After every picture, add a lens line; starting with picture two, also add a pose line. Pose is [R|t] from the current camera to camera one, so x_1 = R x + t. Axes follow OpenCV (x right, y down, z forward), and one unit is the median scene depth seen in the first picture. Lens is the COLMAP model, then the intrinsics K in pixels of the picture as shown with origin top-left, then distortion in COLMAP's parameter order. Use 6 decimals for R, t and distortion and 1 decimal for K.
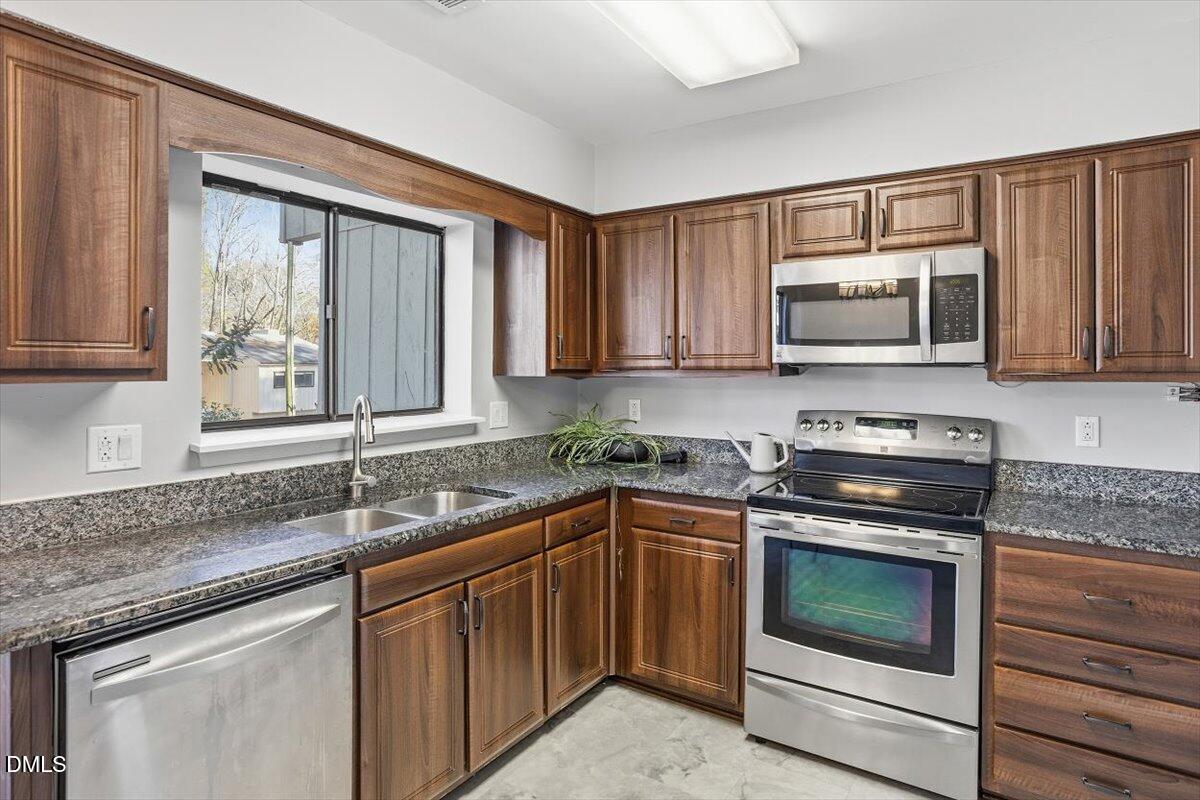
lens RADIAL K [[657.8, 0, 601.7], [0, 657.8, 363.9], [0, 0, 1]] dist [-0.048616, 0.036433]
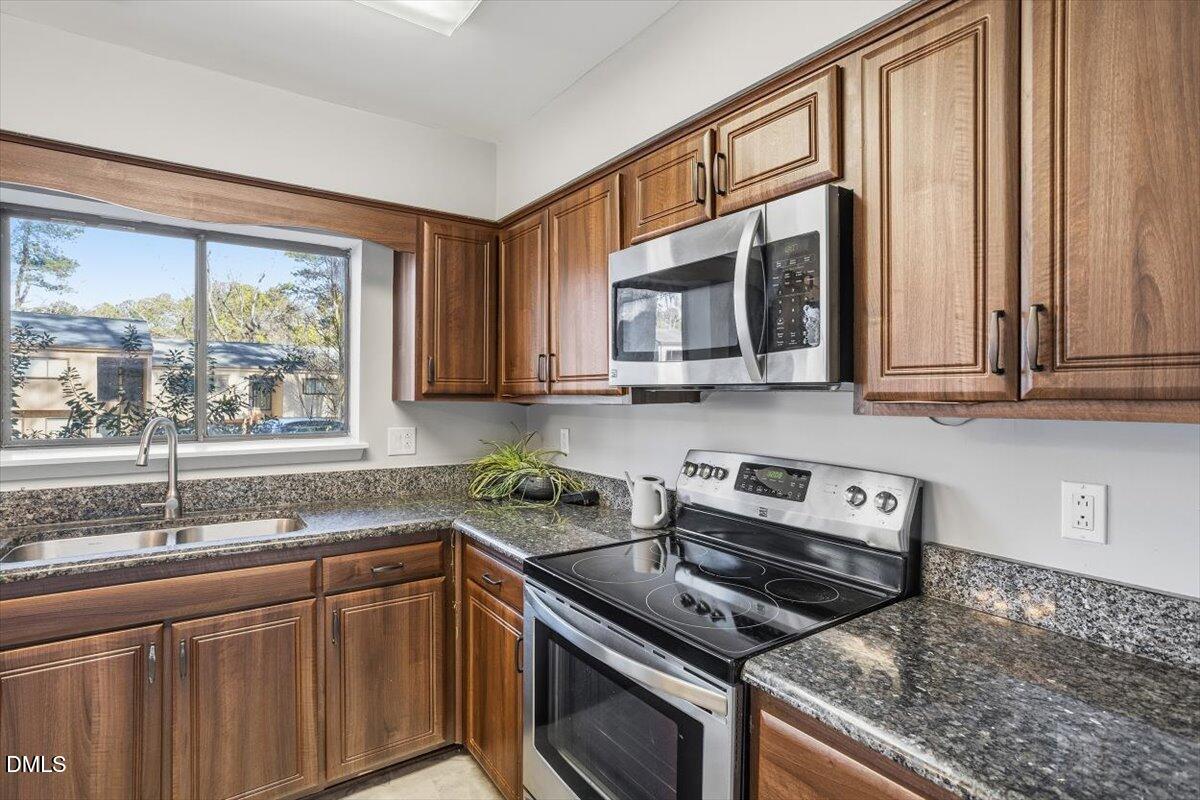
lens RADIAL K [[593.2, 0, 596.2], [0, 593.2, 395.1], [0, 0, 1]] dist [-0.055145, 0.034562]
pose [[0.926223, 0.004352, -0.376951, 0.514937], [-0.002271, 0.999980, 0.005966, 0.005918], [0.376969, -0.004670, 0.926214, 0.374647]]
